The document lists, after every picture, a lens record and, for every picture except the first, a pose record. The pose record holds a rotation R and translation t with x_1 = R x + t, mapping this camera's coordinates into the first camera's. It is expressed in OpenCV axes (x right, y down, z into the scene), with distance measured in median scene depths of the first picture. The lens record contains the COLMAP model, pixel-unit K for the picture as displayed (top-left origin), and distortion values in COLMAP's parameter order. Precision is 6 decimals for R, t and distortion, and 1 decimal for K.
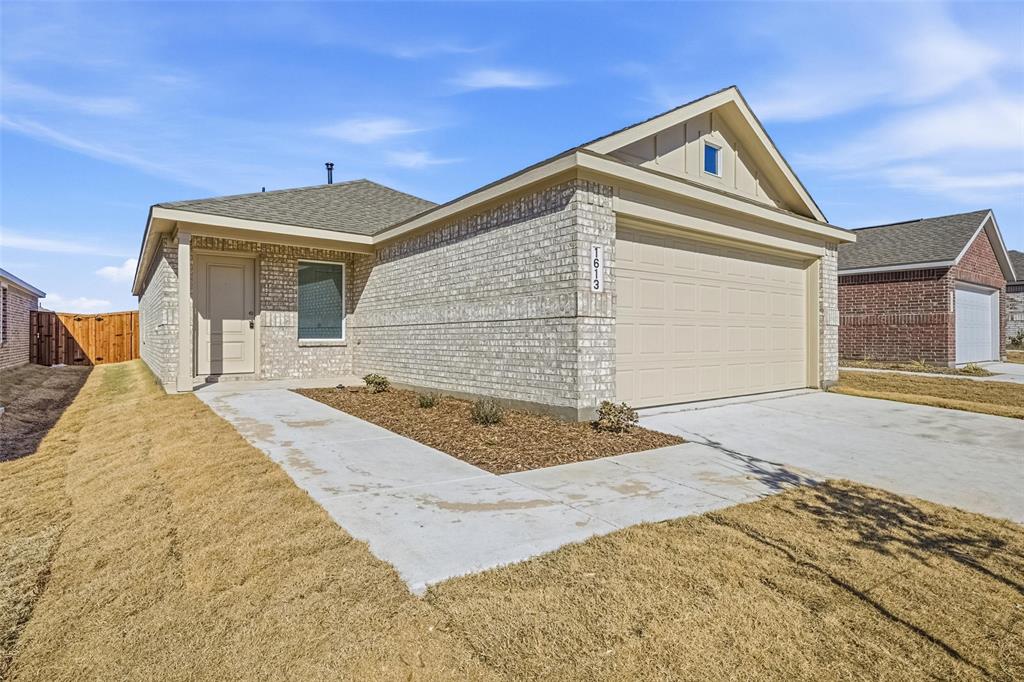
lens RADIAL K [[522.9, 0, 512.7], [0, 522.9, 339.9], [0, 0, 1]] dist [0.000458, -0.000037]
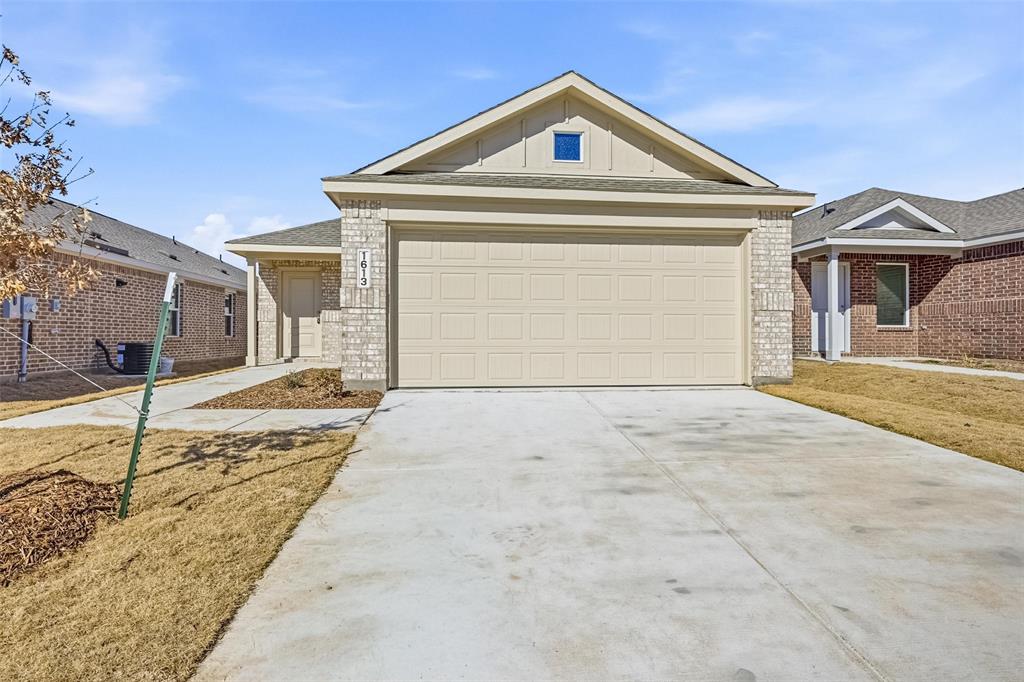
lens RADIAL K [[562.7, 0, 510.1], [0, 562.7, 337.3], [0, 0, 1]] dist [-0.003214, -0.000146]
pose [[0.853218, 0.000826, -0.521553, 0.880547], [-0.003565, 0.999985, -0.004247, 0.023427], [0.521542, 0.005482, 0.853208, 0.033508]]
